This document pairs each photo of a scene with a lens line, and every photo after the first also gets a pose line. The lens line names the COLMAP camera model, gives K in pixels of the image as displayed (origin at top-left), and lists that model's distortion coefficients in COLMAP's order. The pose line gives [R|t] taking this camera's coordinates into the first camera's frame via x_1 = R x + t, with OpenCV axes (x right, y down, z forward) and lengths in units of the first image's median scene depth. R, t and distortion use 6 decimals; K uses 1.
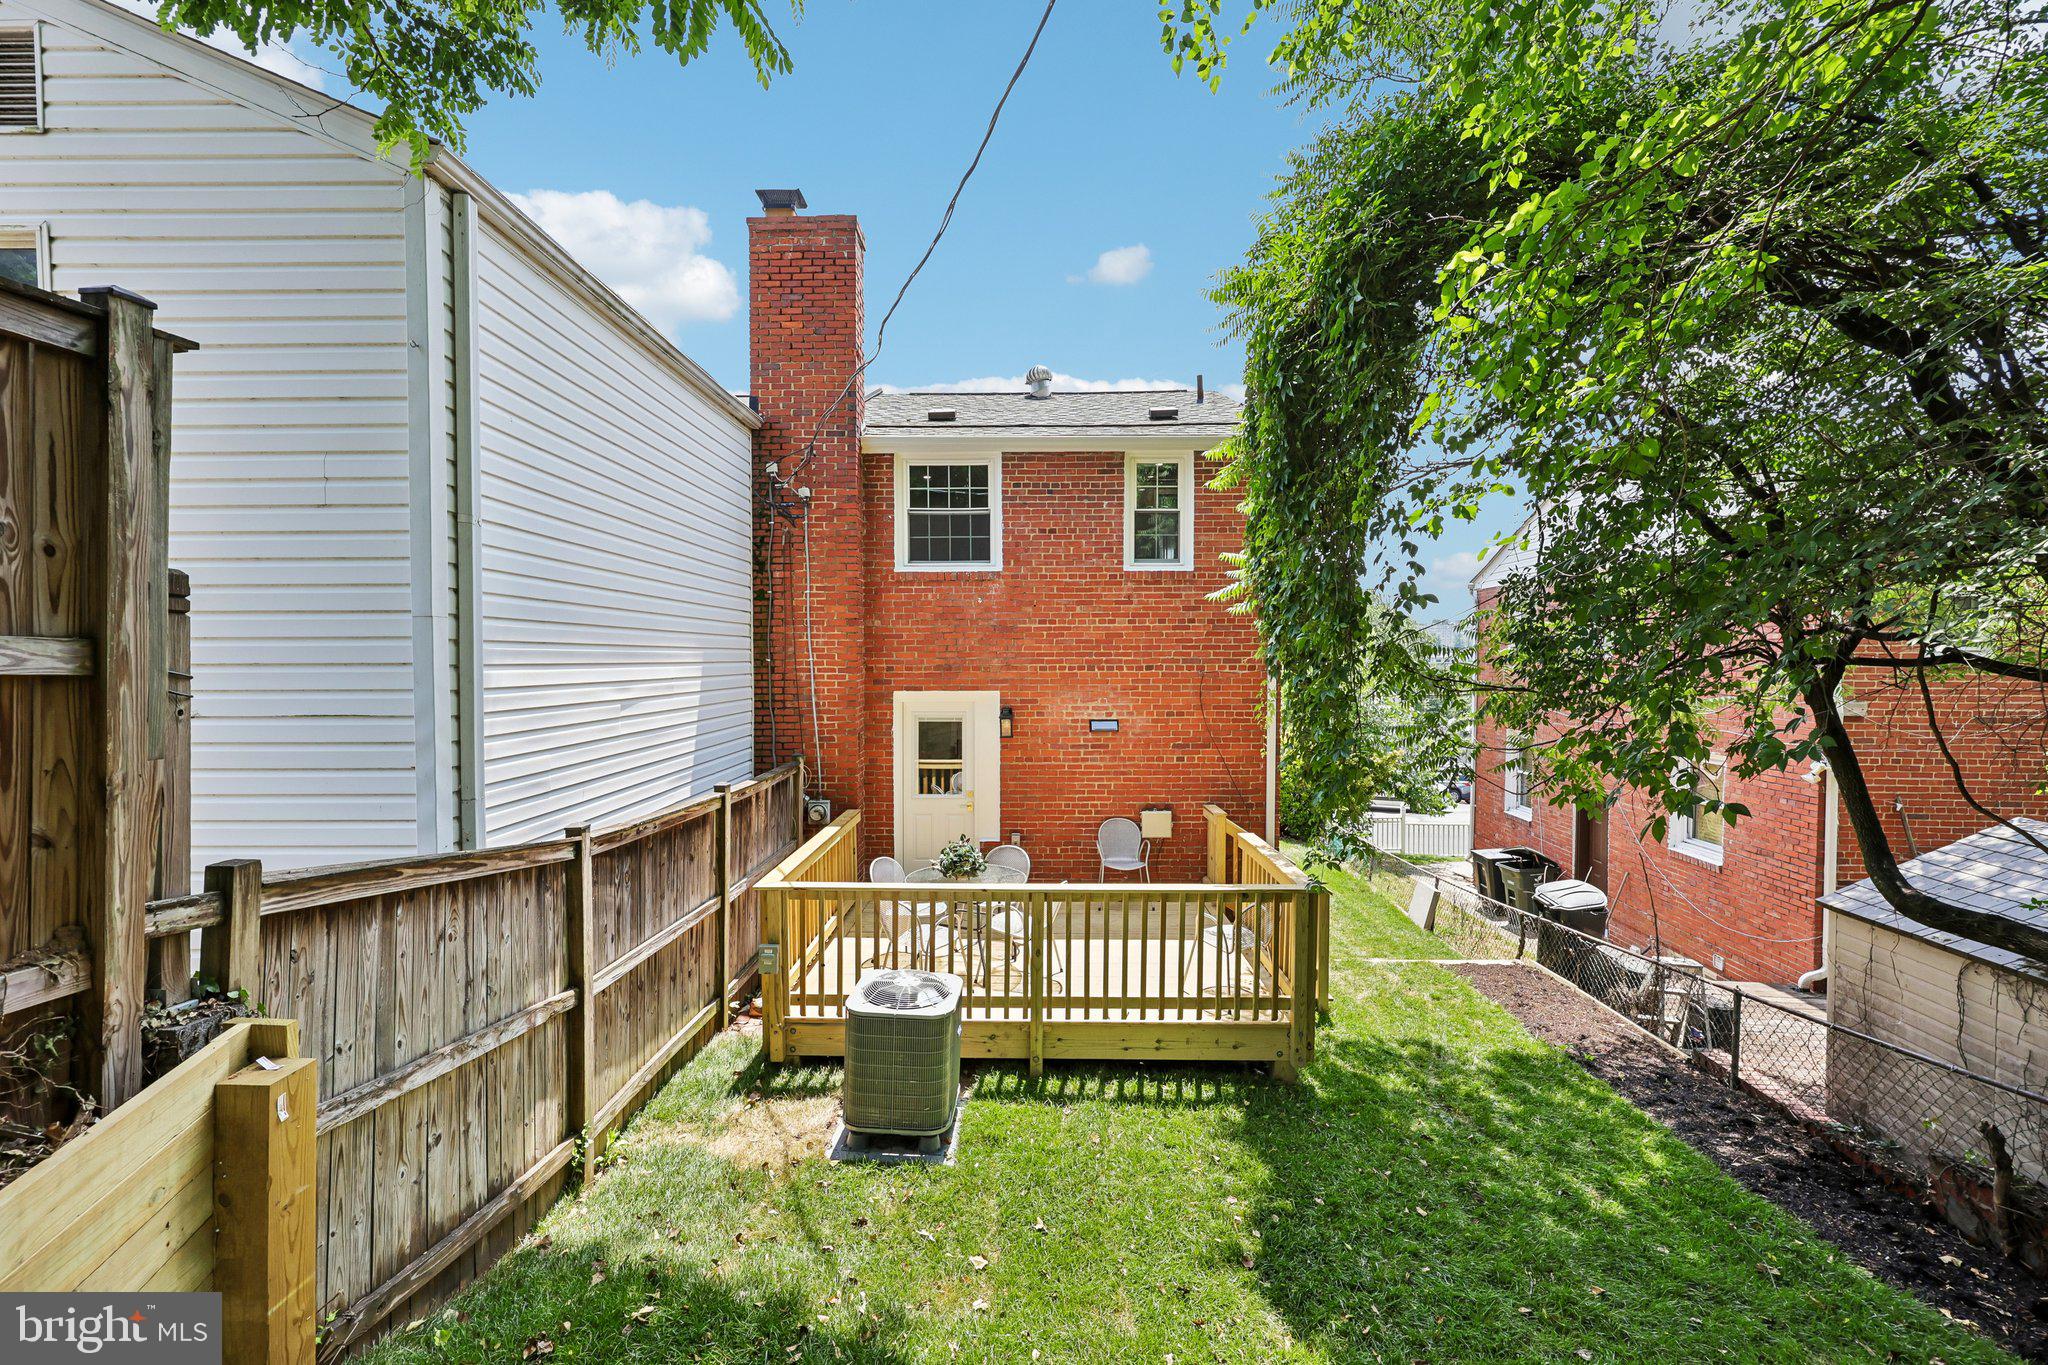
lens RADIAL K [[826.1, 0, 1016.4], [0, 826.1, 669.0], [0, 0, 1]] dist [-0.000627, 0.000342]
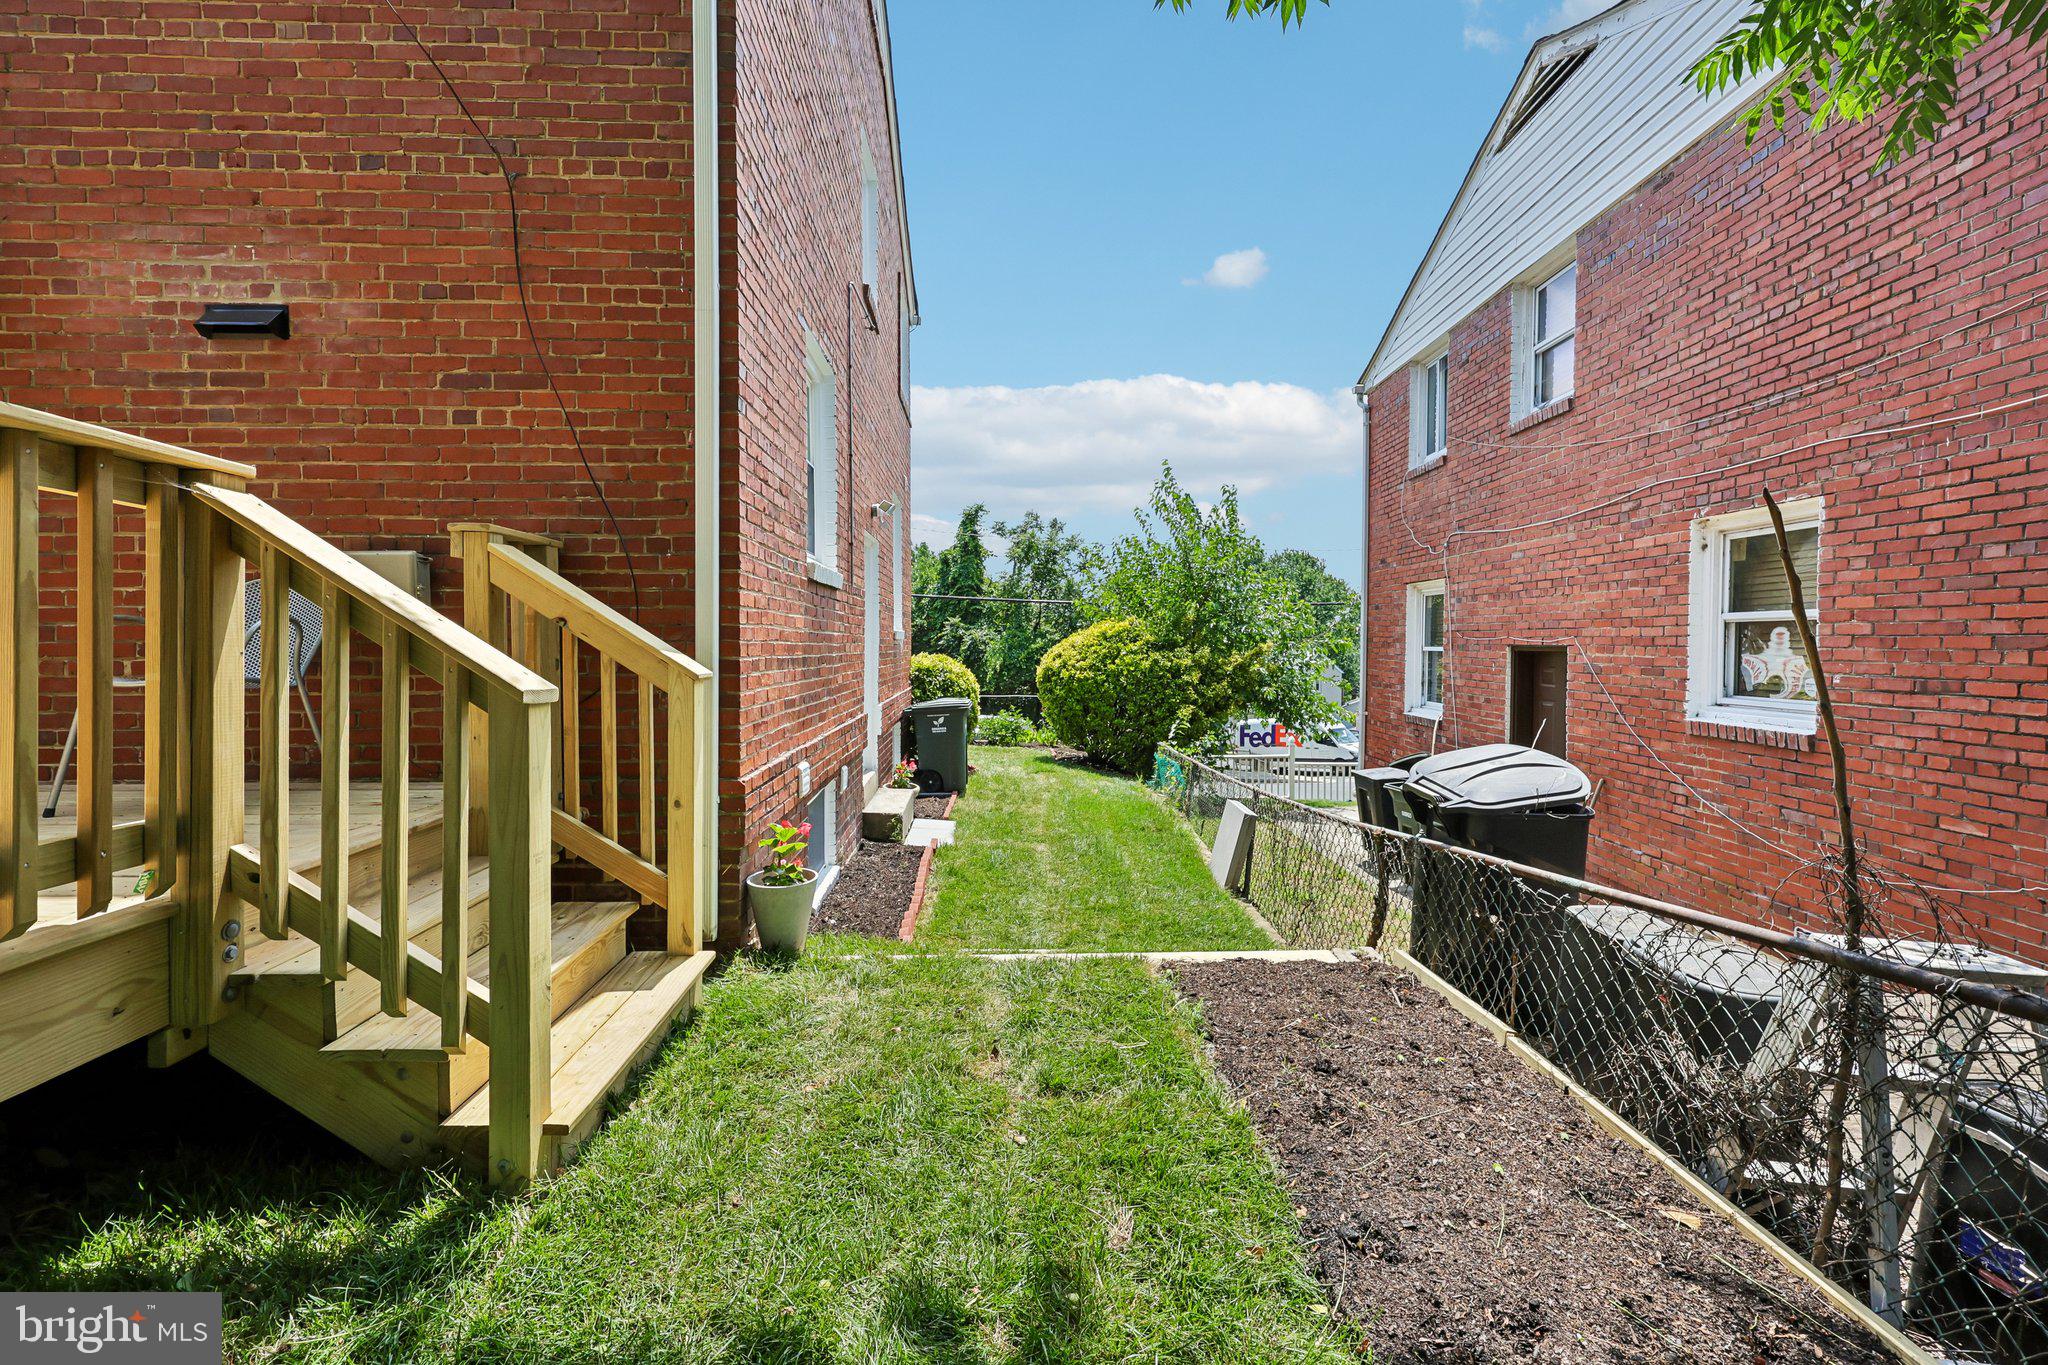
lens RADIAL K [[816.2, 0, 1019.4], [0, 816.2, 649.7], [0, 0, 1]] dist [0.000482, 0.000267]
pose [[0.998684, 0.000903, 0.051271, 0.455923], [-0.000361, 0.999944, -0.010579, 0.231470], [-0.051277, 0.010546, 0.998629, 0.669149]]
